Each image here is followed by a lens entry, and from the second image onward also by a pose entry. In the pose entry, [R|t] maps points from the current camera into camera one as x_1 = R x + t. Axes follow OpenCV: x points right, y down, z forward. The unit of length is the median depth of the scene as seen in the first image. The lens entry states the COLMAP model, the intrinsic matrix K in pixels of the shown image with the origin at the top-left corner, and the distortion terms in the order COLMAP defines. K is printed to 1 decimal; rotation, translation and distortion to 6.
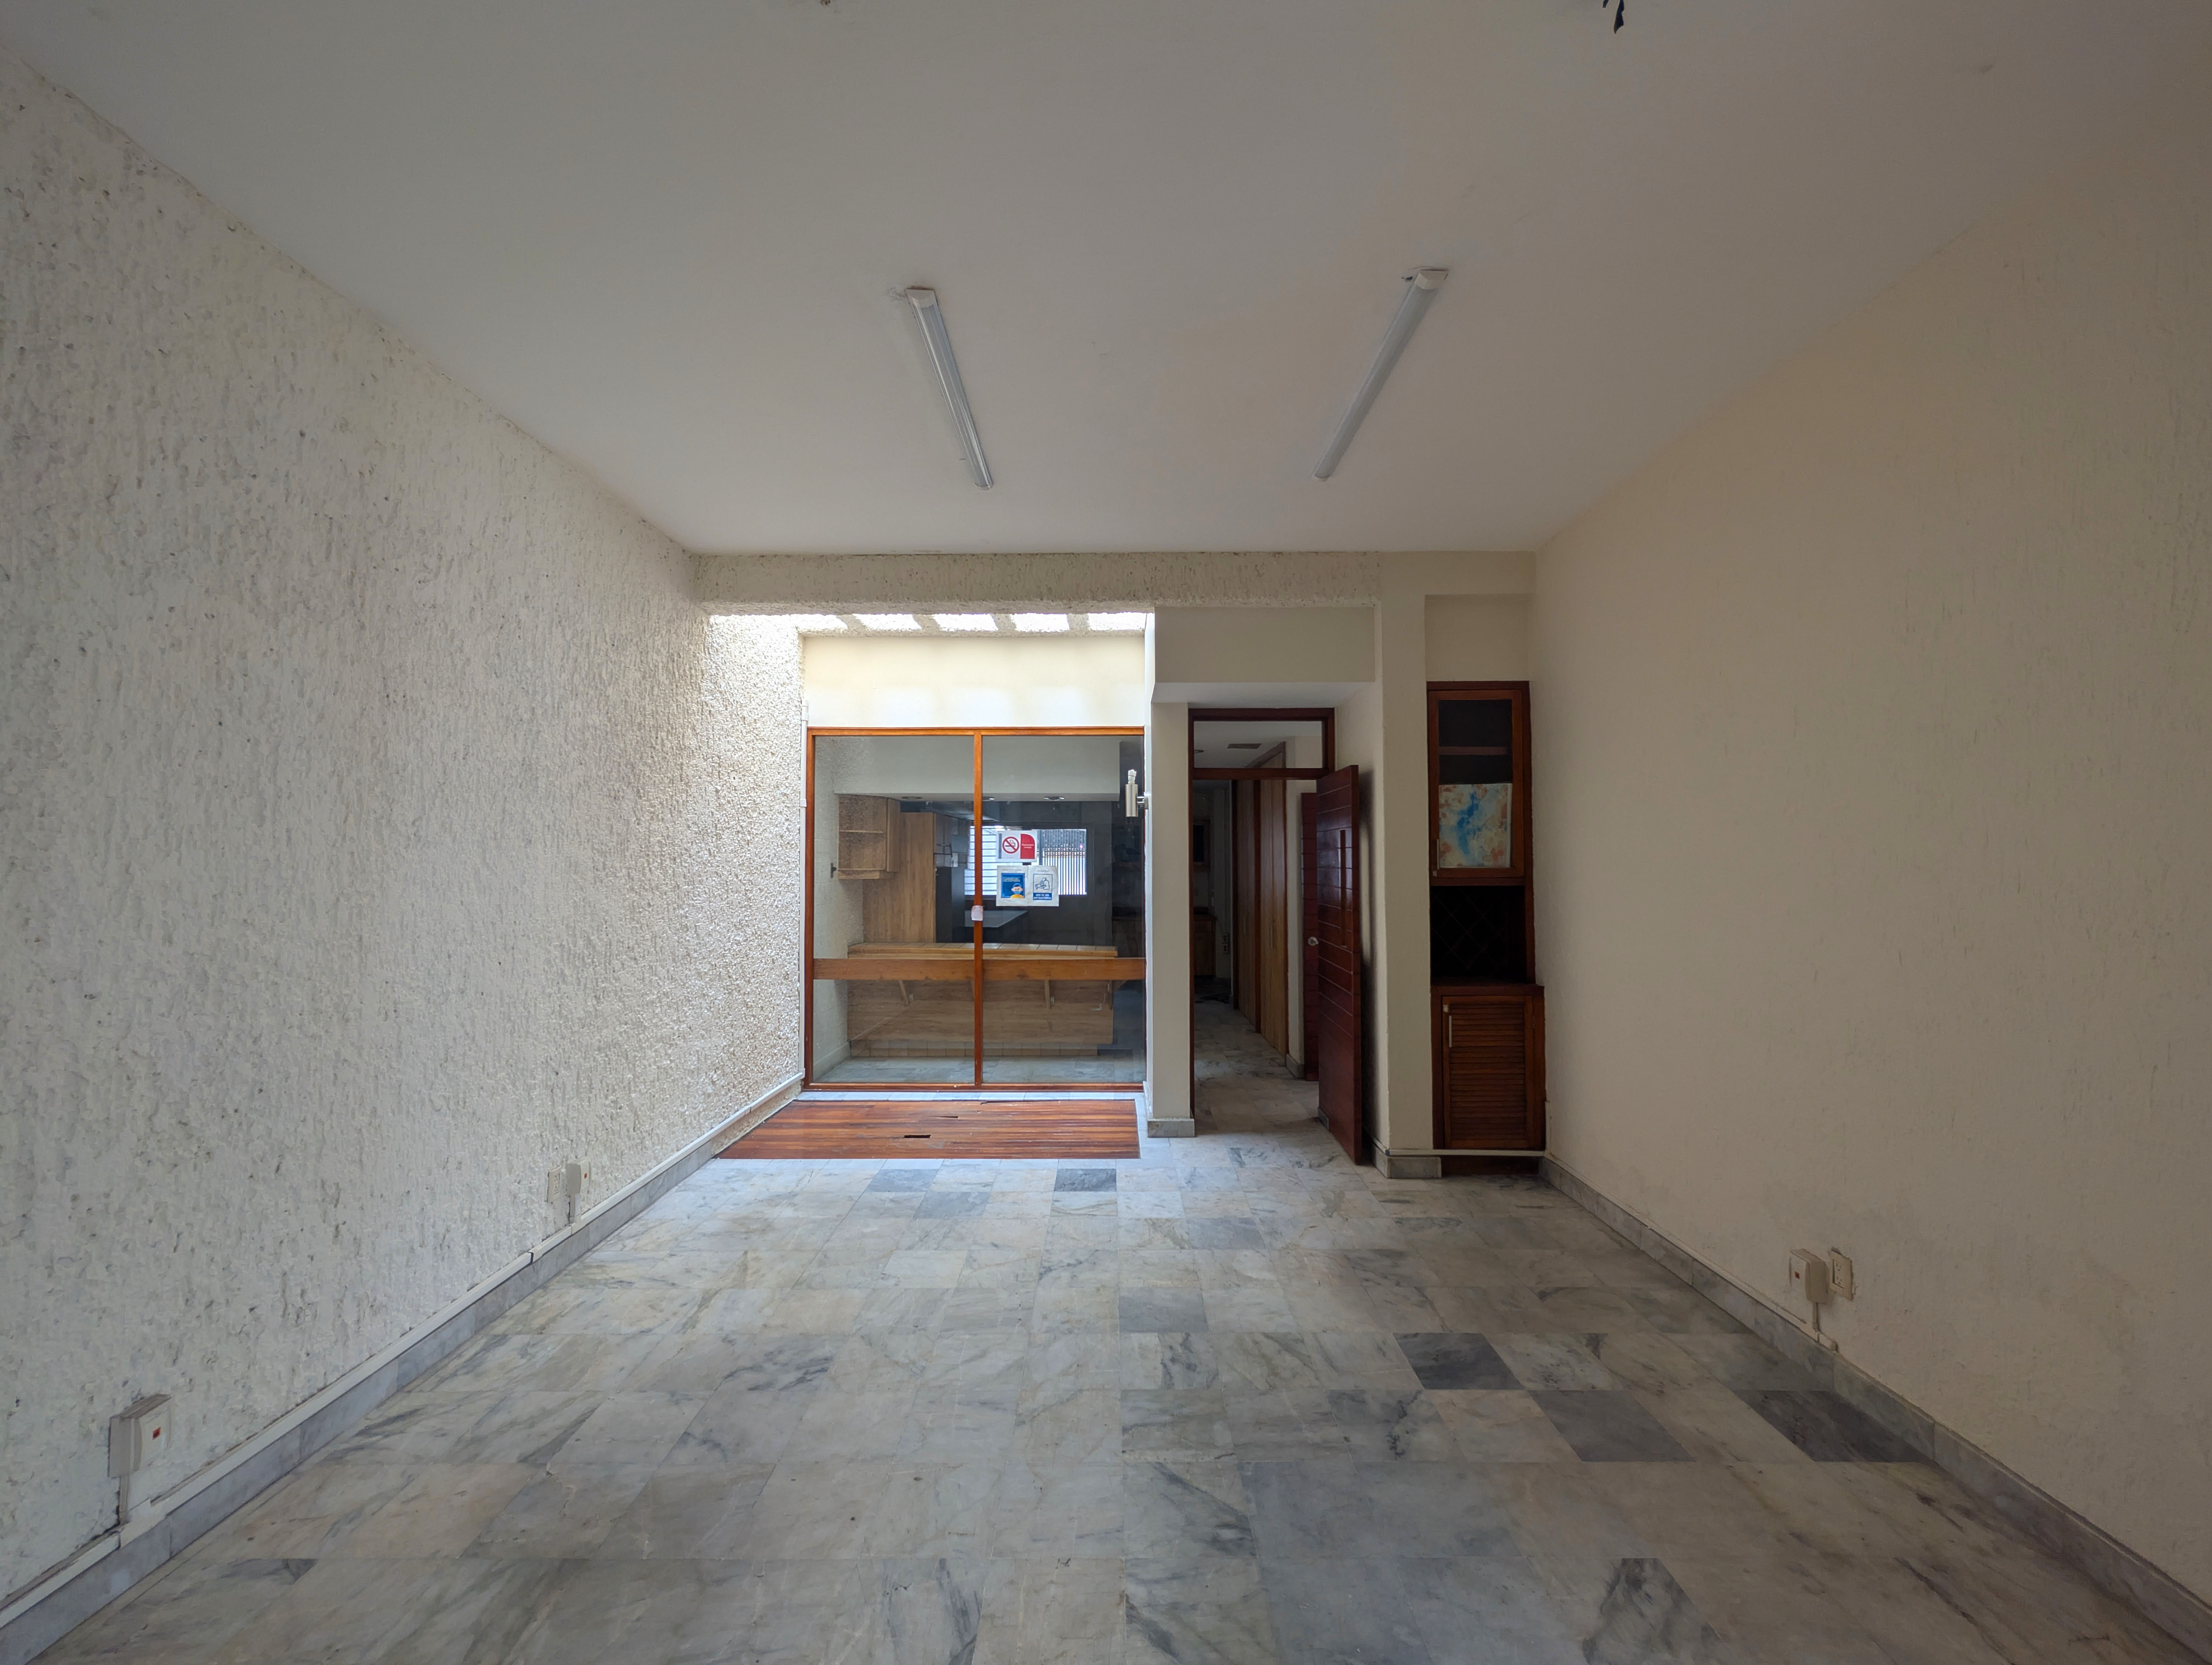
lens RADIAL K [[837.3, 0, 1111.3], [0, 837.3, 835.6], [0, 0, 1]] dist [-0.002306, 0.000043]
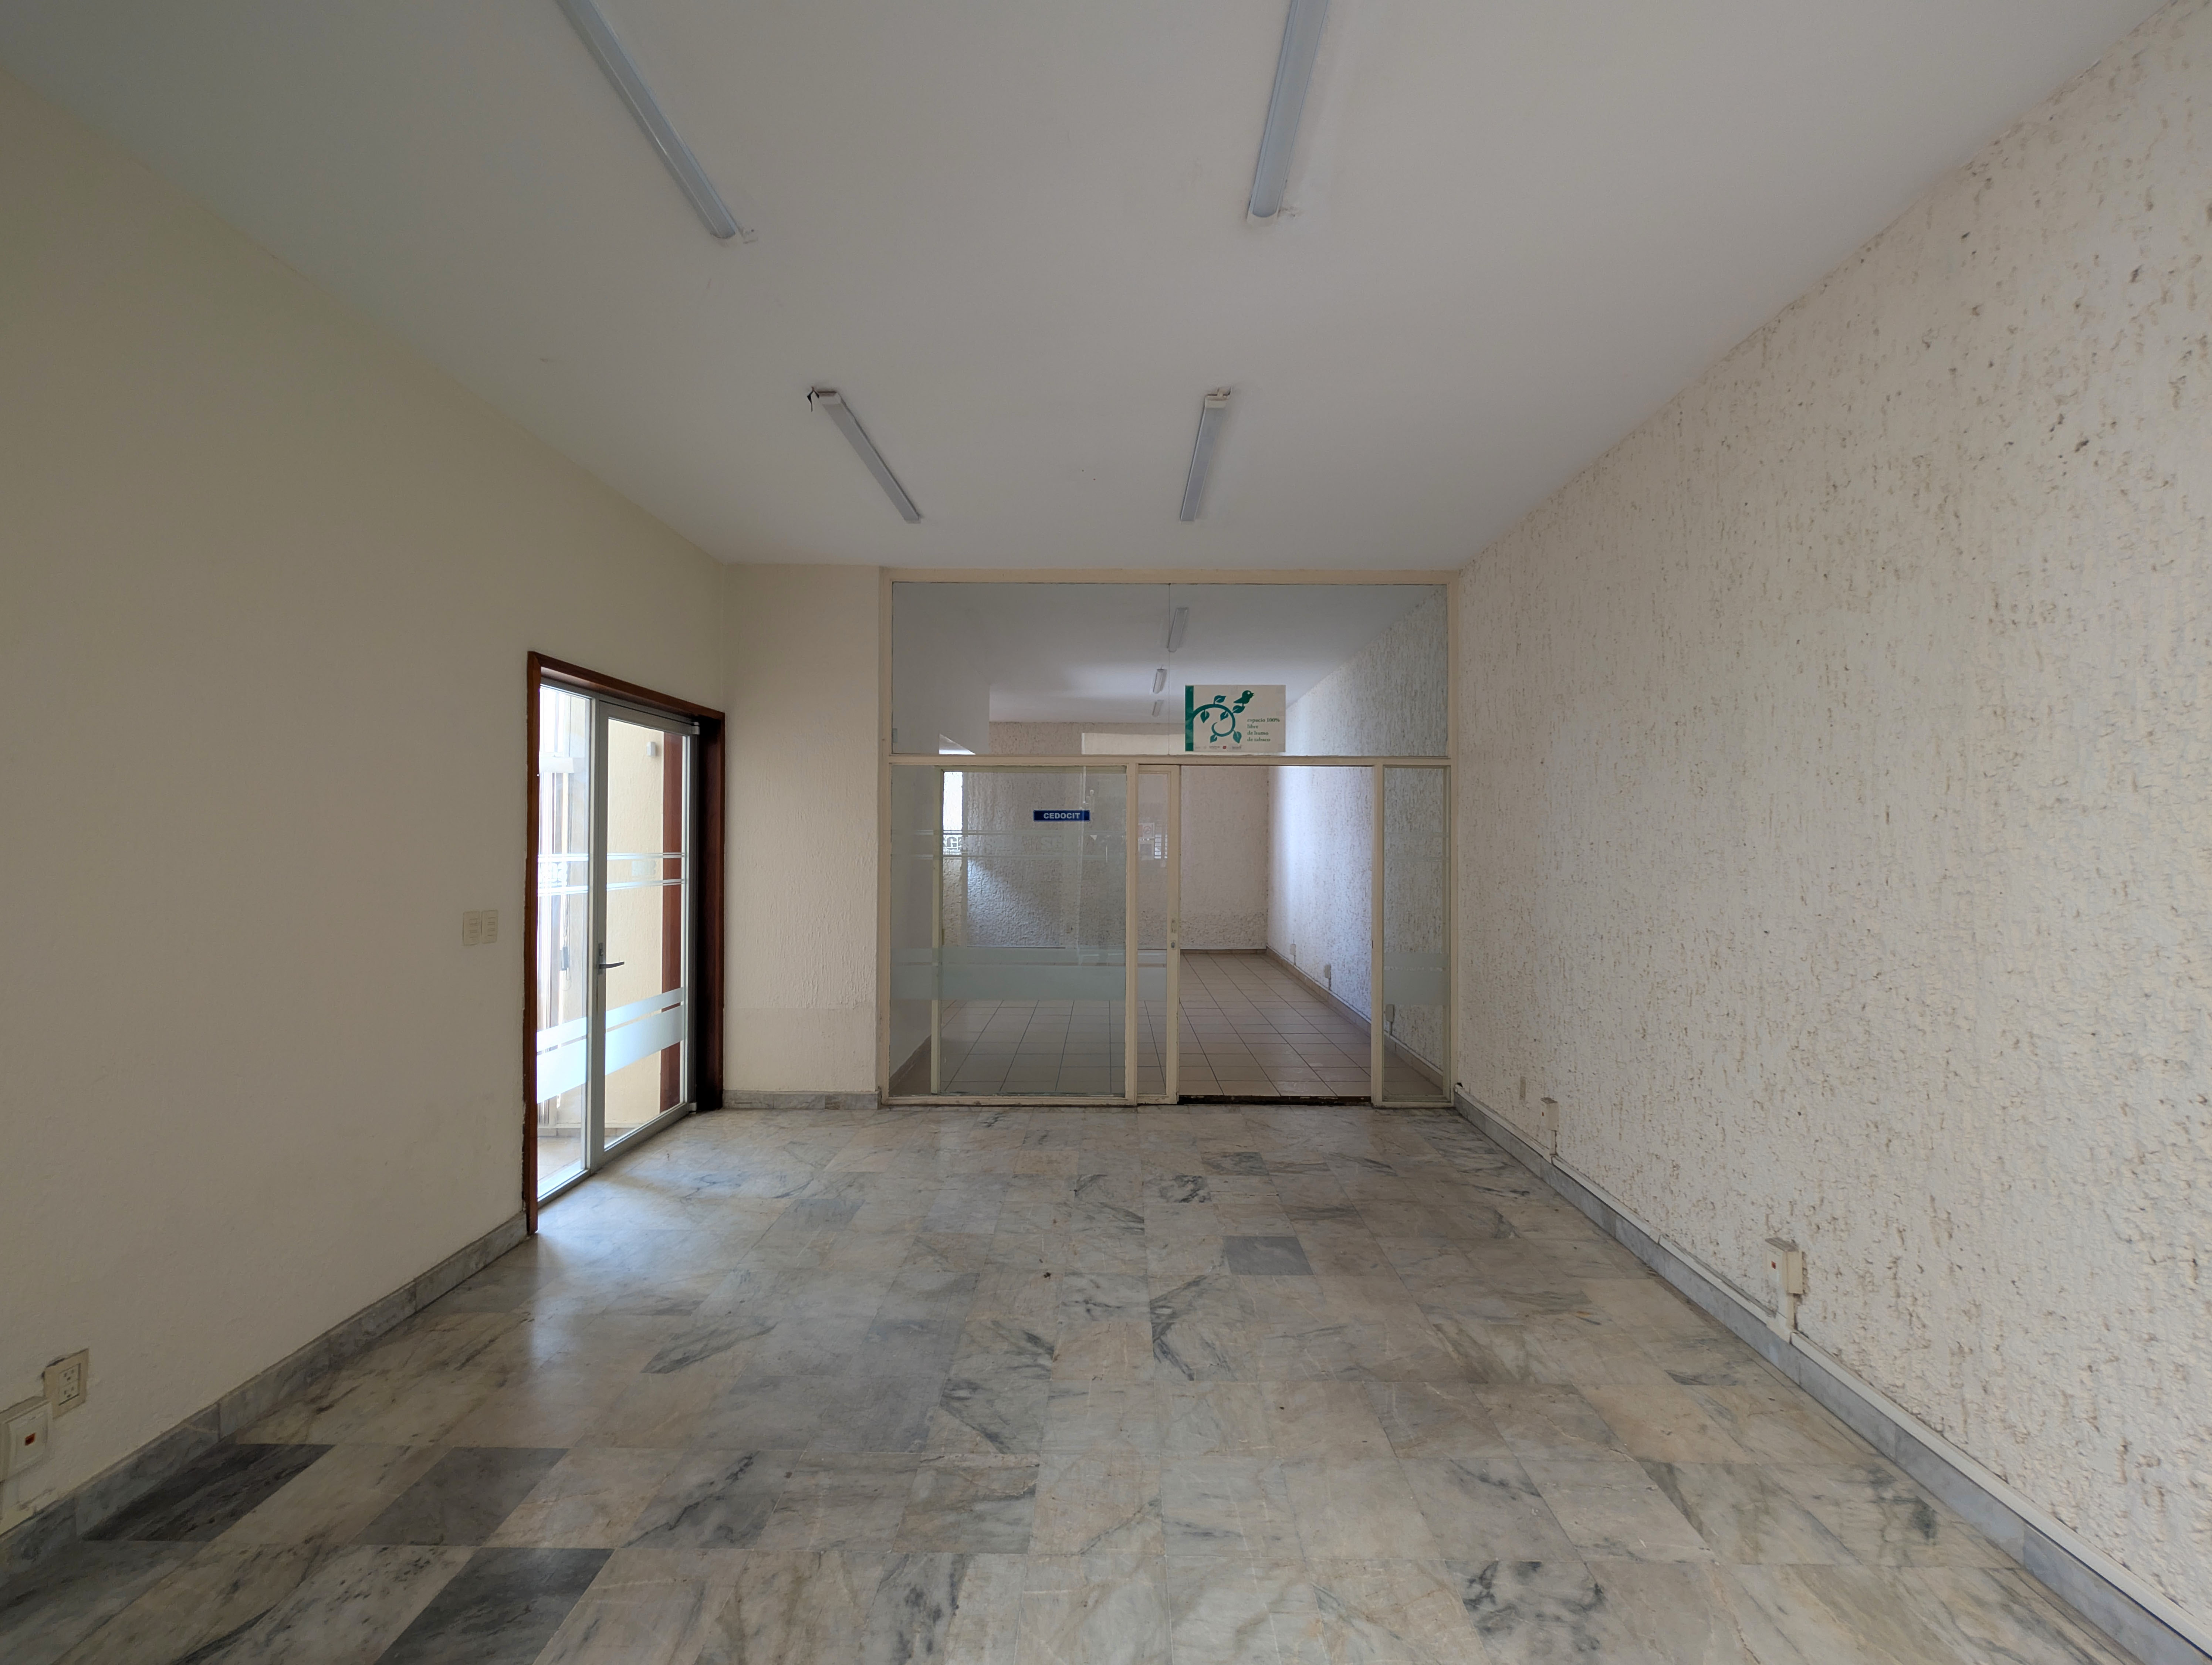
lens RADIAL K [[837.3, 0, 1111.3], [0, 837.3, 835.6], [0, 0, 1]] dist [-0.002306, 0.000043]
pose [[-0.999916, -0.002641, 0.012685, -0.078326], [-0.003160, 0.999151, -0.041089, 0.070348], [-0.012565, -0.041125, -0.999075, 1.979165]]
